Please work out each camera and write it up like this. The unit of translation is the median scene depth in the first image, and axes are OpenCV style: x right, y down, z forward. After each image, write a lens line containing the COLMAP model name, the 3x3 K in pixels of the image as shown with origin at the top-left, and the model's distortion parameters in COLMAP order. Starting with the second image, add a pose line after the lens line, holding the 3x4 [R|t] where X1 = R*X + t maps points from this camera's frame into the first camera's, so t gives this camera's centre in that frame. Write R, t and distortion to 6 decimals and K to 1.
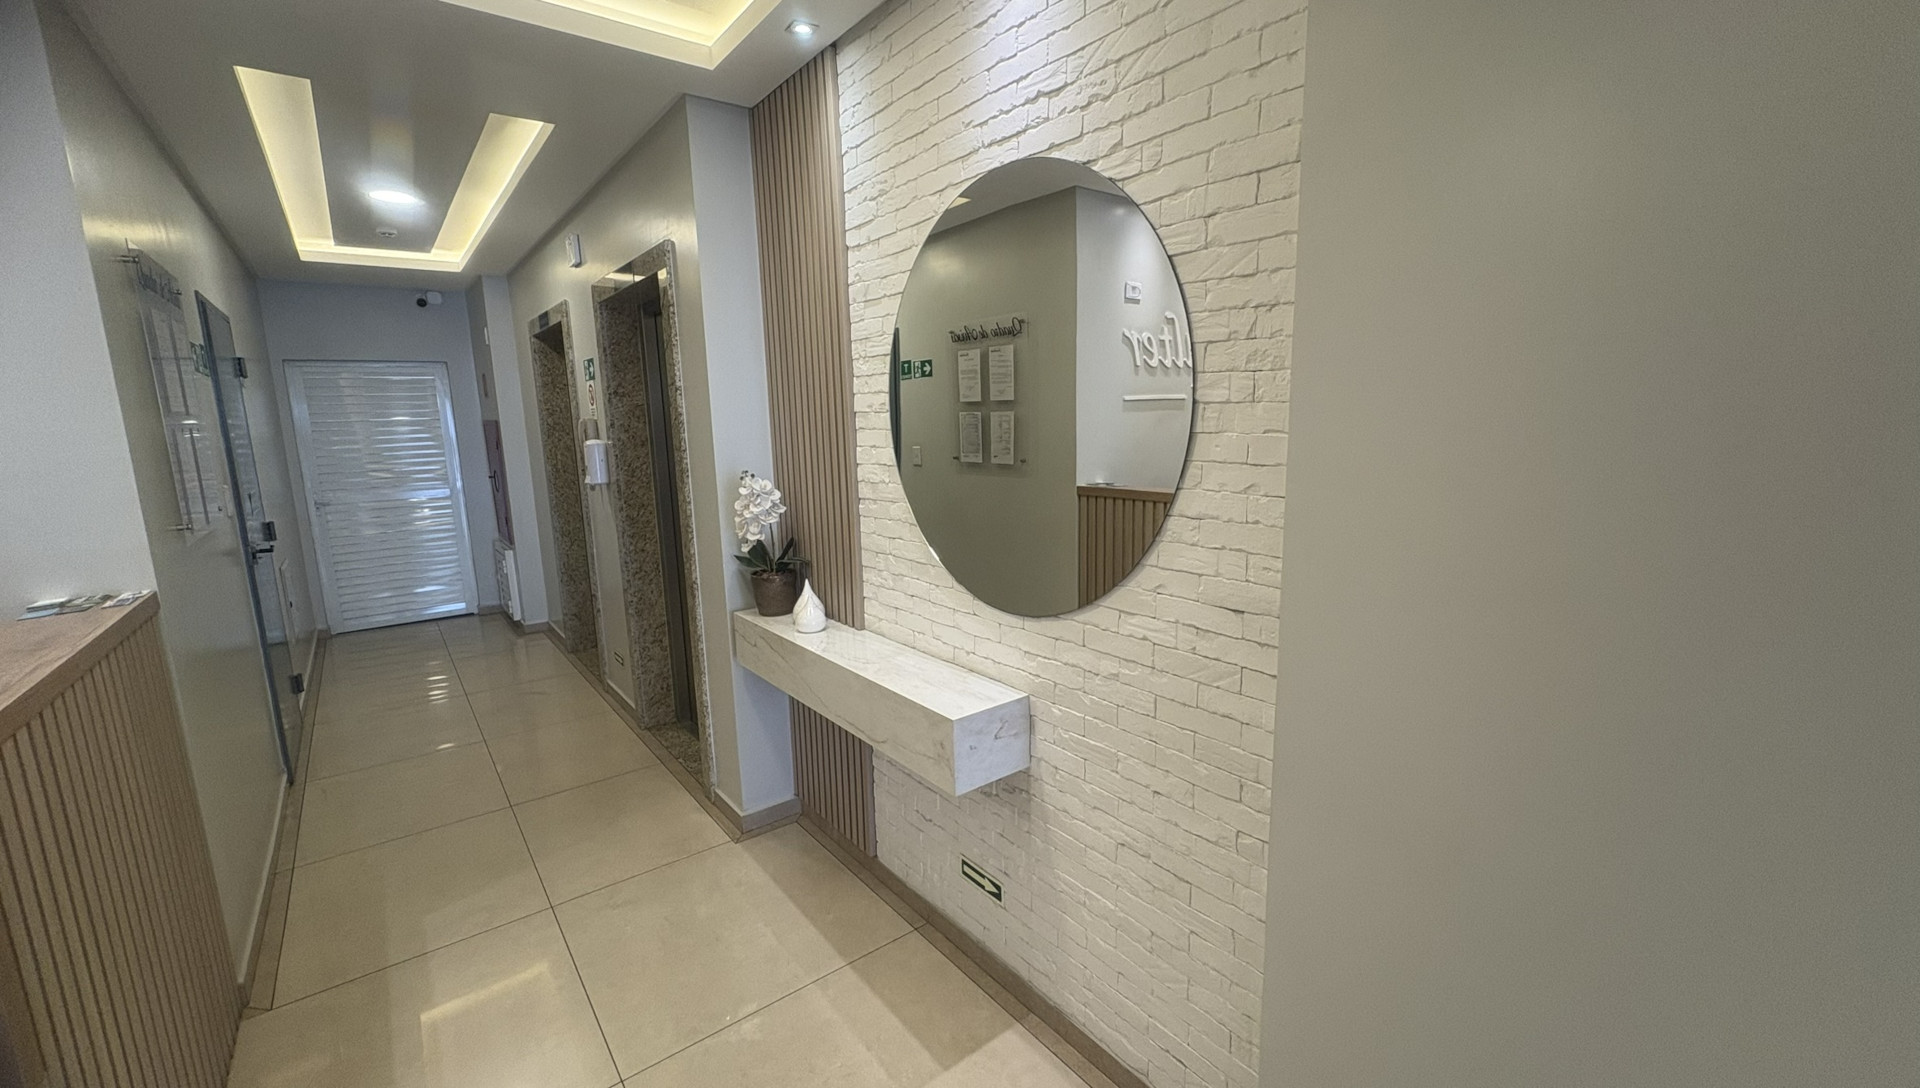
lens RADIAL K [[768.3, 0, 961.0], [0, 768.3, 546.2], [0, 0, 1]] dist [0.000957, -0.000148]
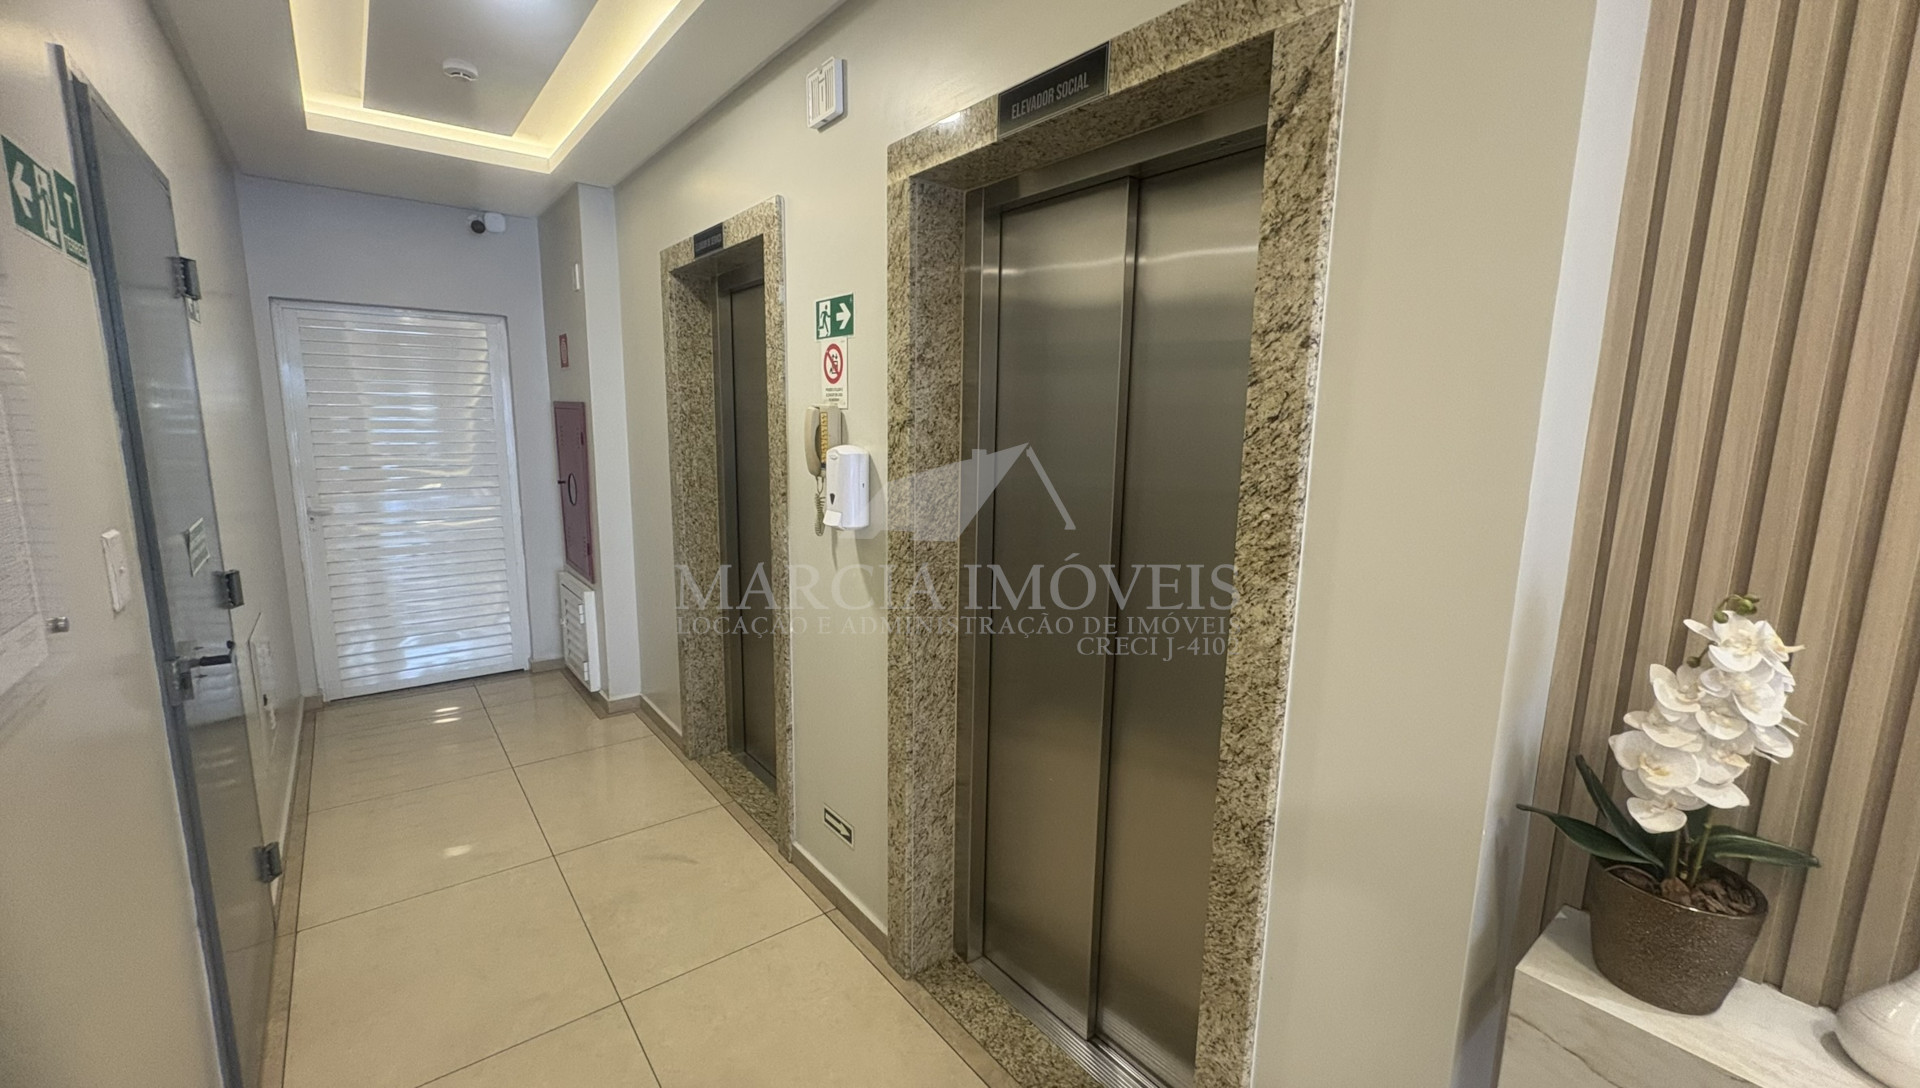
lens RADIAL K [[766.2, 0, 960.0], [0, 766.2, 544.0], [0, 0, 1]] dist [-0.001149, 0.000067]
pose [[0.999020, 0.040818, 0.017141, -0.312254], [-0.040725, 0.999154, -0.005751, -0.053889], [-0.017361, 0.005048, 0.999837, 0.355738]]
